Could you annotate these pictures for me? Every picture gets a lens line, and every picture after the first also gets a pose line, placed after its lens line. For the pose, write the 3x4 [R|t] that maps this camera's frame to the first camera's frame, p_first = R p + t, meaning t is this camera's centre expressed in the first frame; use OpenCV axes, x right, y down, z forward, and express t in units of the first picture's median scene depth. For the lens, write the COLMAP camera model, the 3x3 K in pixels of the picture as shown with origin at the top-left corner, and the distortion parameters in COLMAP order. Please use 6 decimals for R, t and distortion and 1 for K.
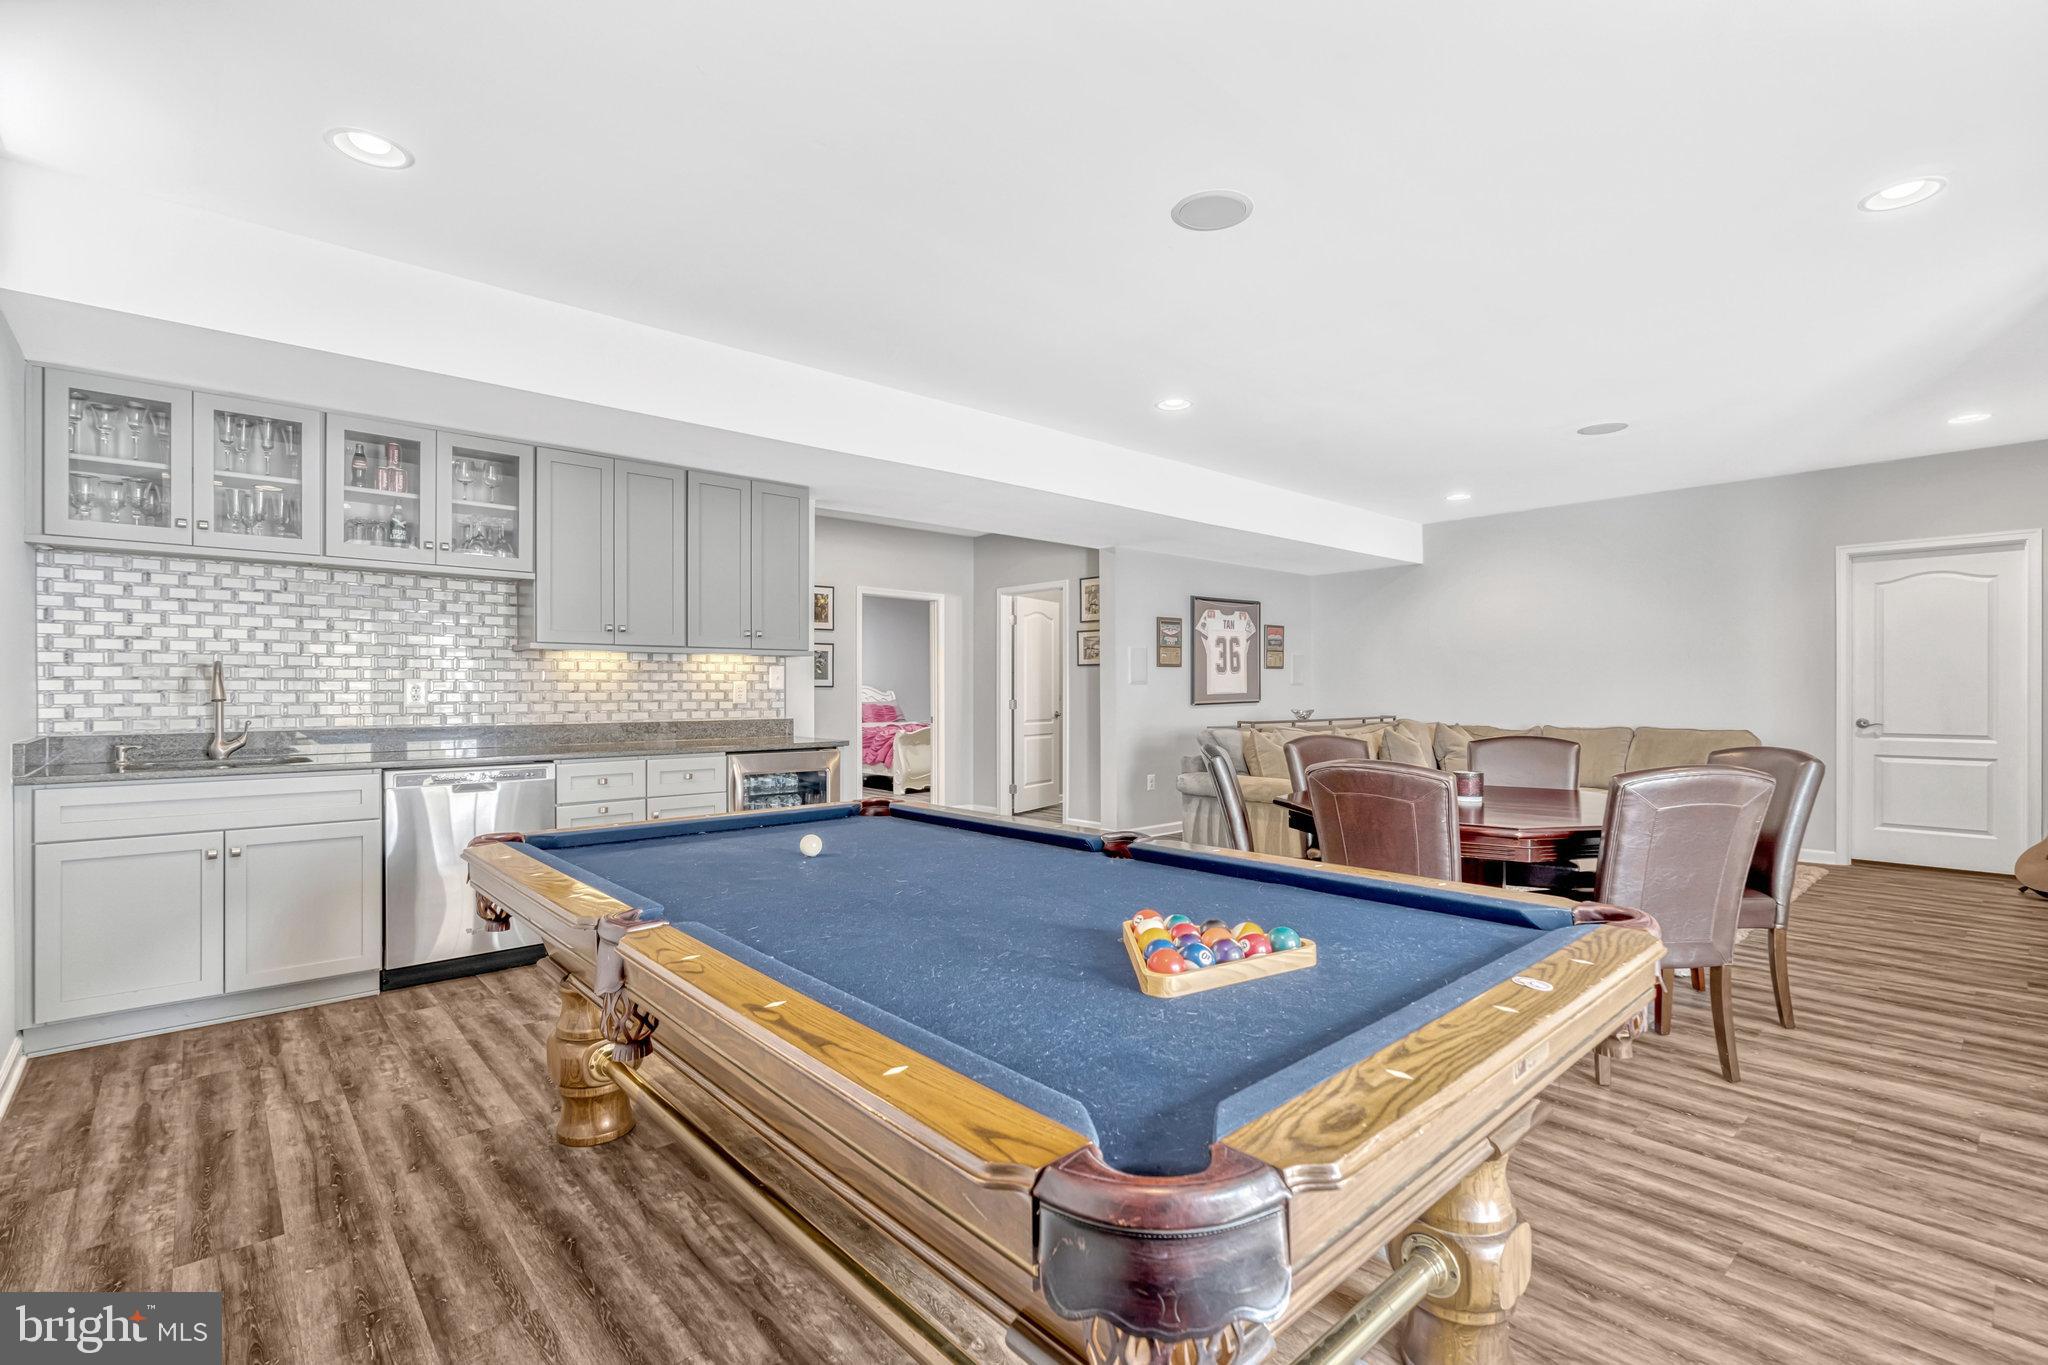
lens RADIAL K [[934.1, 0, 1046.1], [0, 934.1, 688.8], [0, 0, 1]] dist [-0.002891, 0.000171]
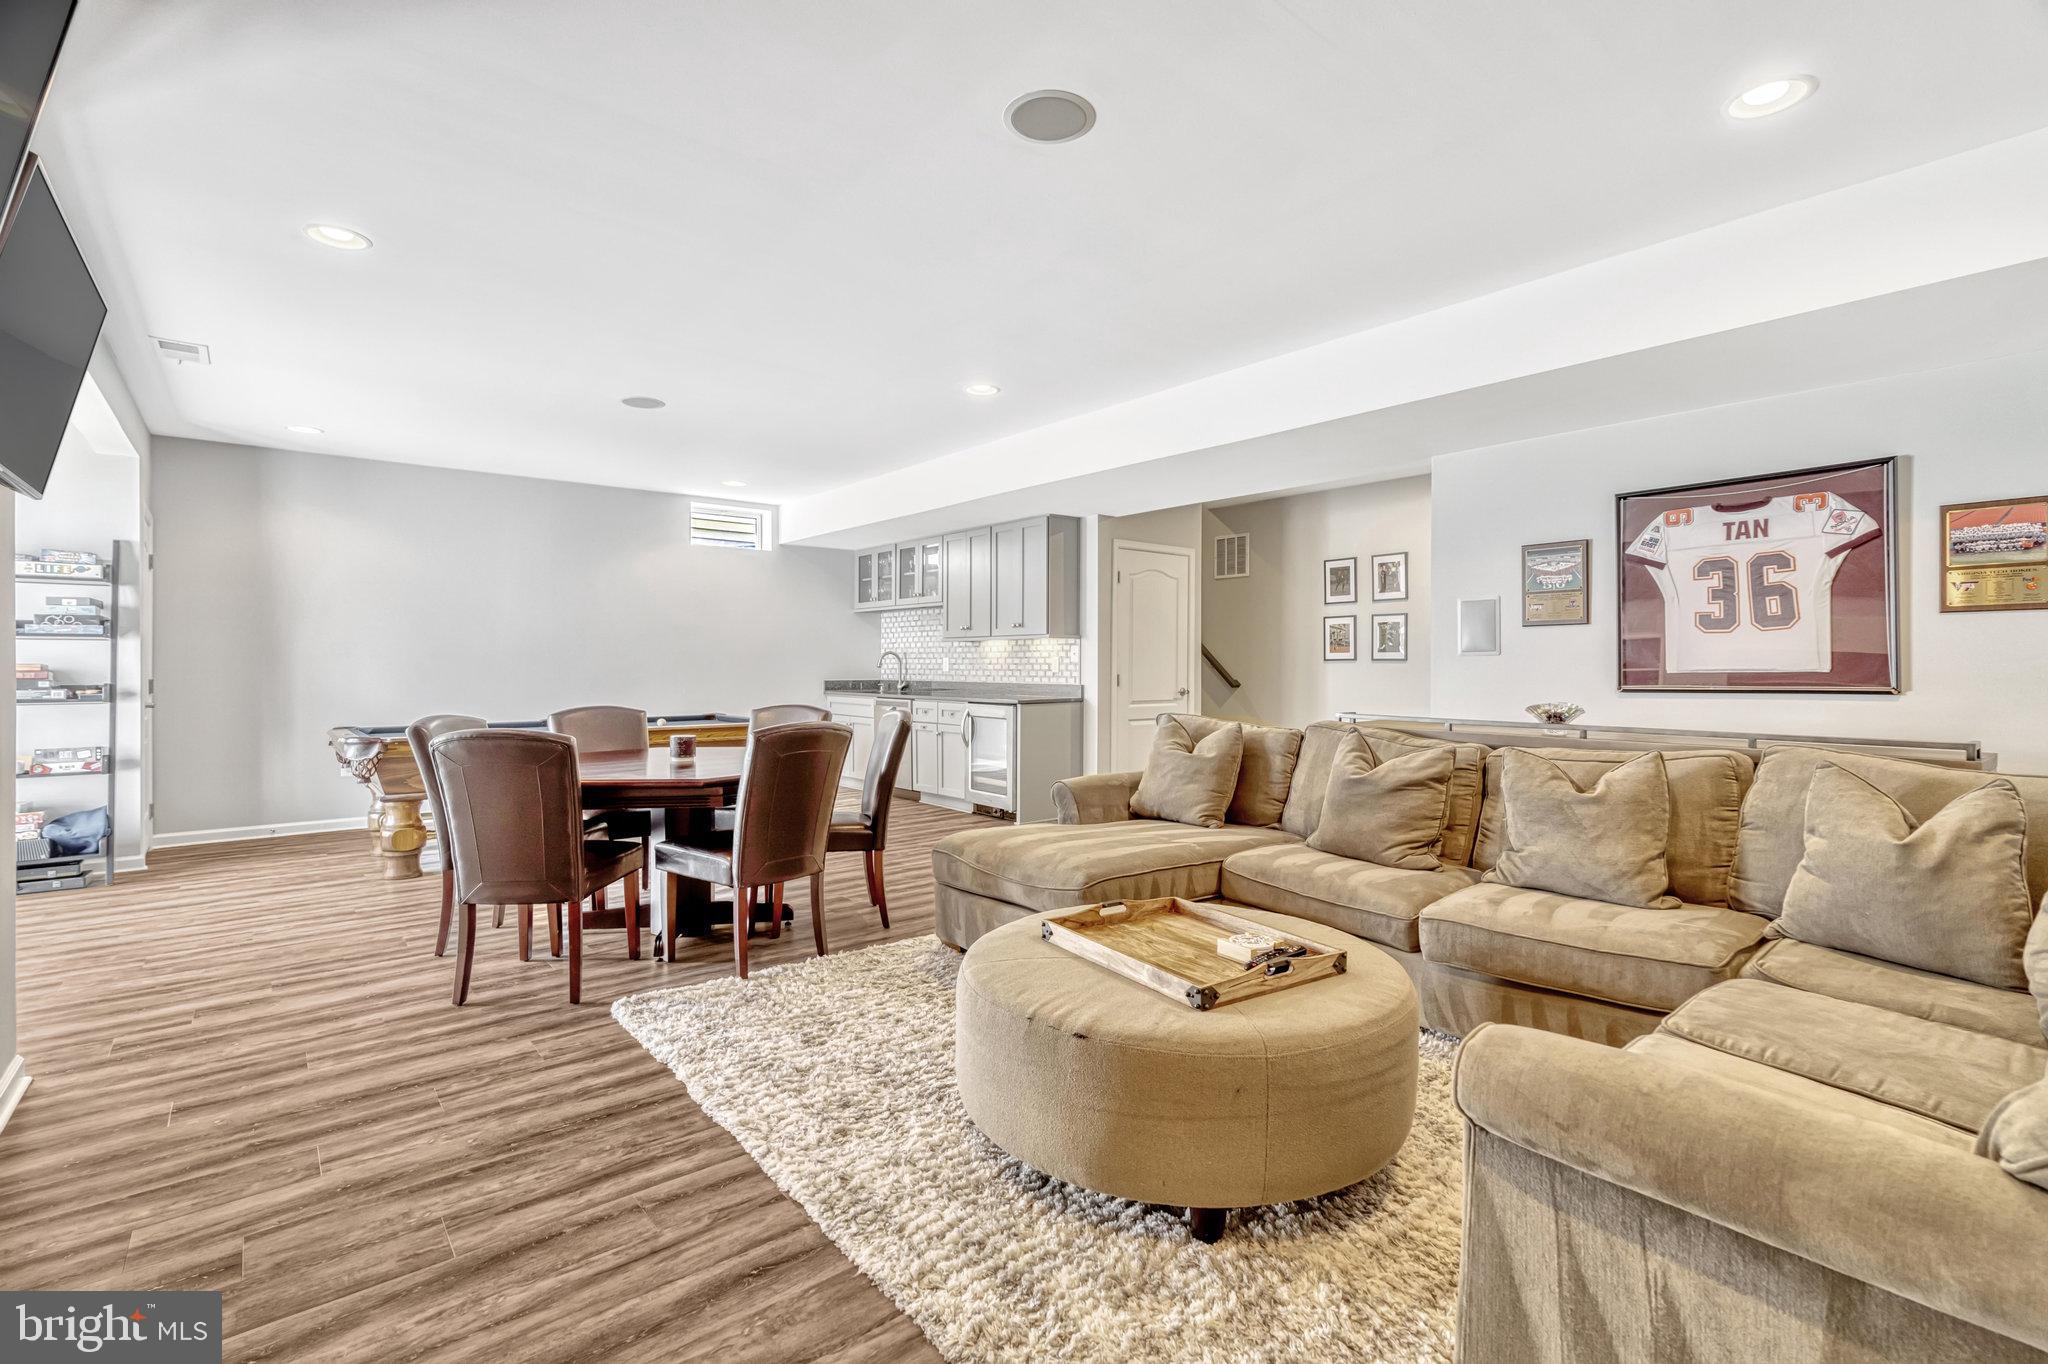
lens RADIAL K [[934.1, 0, 1044.8], [0, 934.1, 665.7], [0, 0, 1]] dist [-0.002891, 0.000171]
pose [[-0.045751, 0.003381, -0.998947, 0.755319], [0.000609, 0.999994, 0.003356, 0.000039], [0.998953, -0.000455, -0.045753, 0.716338]]
